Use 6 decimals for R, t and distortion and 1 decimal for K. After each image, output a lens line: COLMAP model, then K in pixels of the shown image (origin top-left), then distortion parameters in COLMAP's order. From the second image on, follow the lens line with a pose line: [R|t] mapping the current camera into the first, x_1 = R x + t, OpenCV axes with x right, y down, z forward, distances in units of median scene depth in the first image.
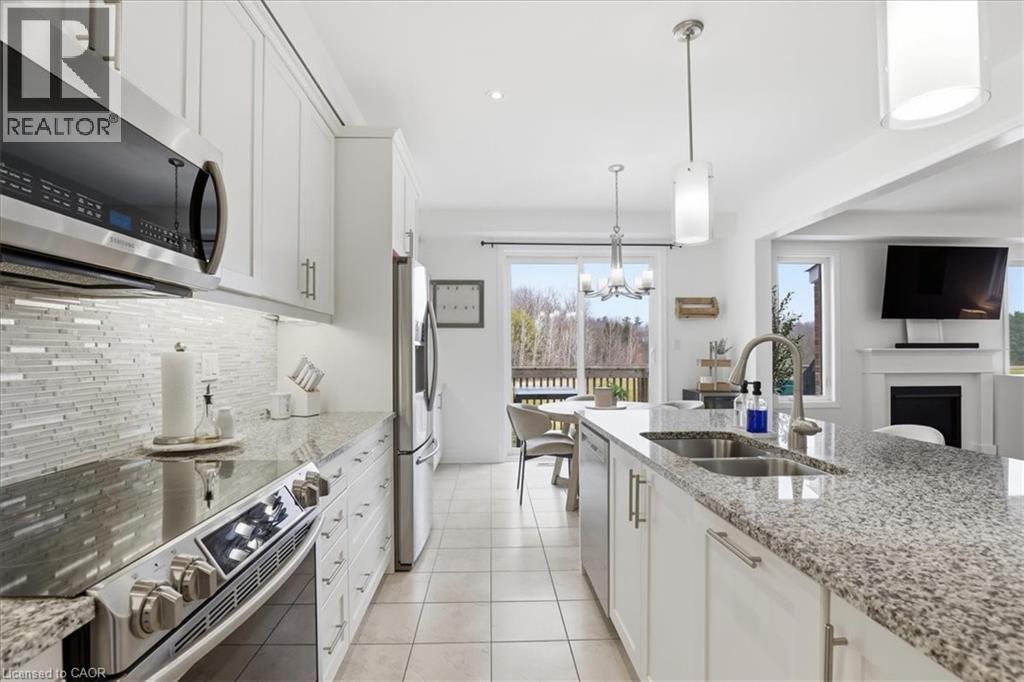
lens RADIAL K [[473.9, 0, 516.6], [0, 473.9, 356.1], [0, 0, 1]] dist [-0.036858, -0.000230]
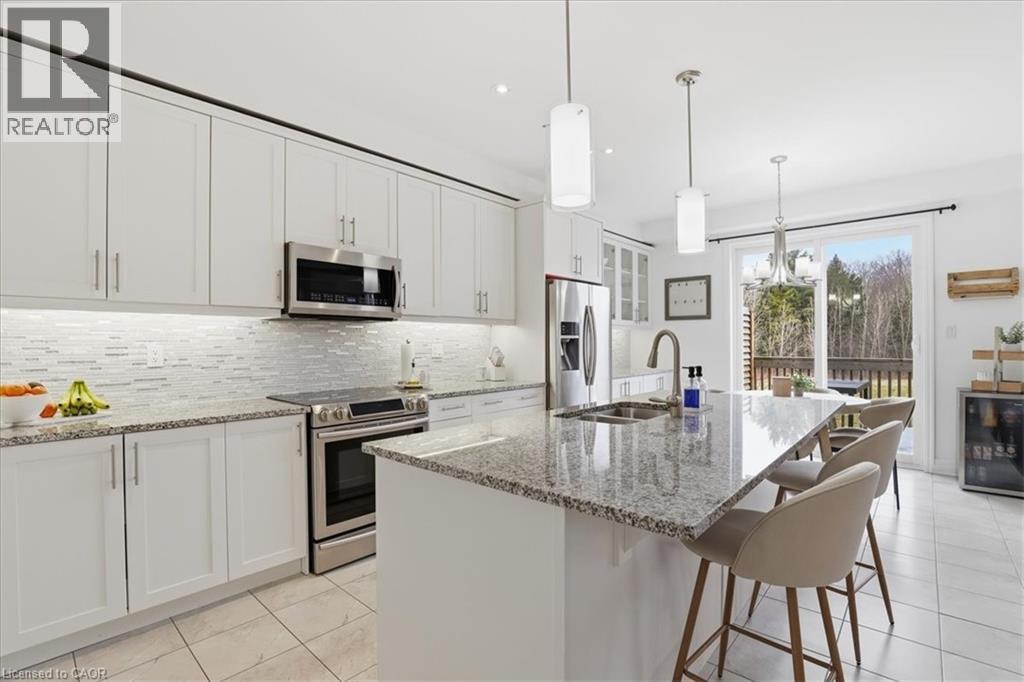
lens RADIAL K [[475.1, 0, 512.0], [0, 475.1, 341.0], [0, 0, 1]] dist [-0.033396, 0.000398]
pose [[0.713228, -0.004026, -0.700920, 0.362661], [-0.001241, 0.999975, -0.007007, -0.002021], [0.700931, 0.005867, 0.713205, -0.080630]]
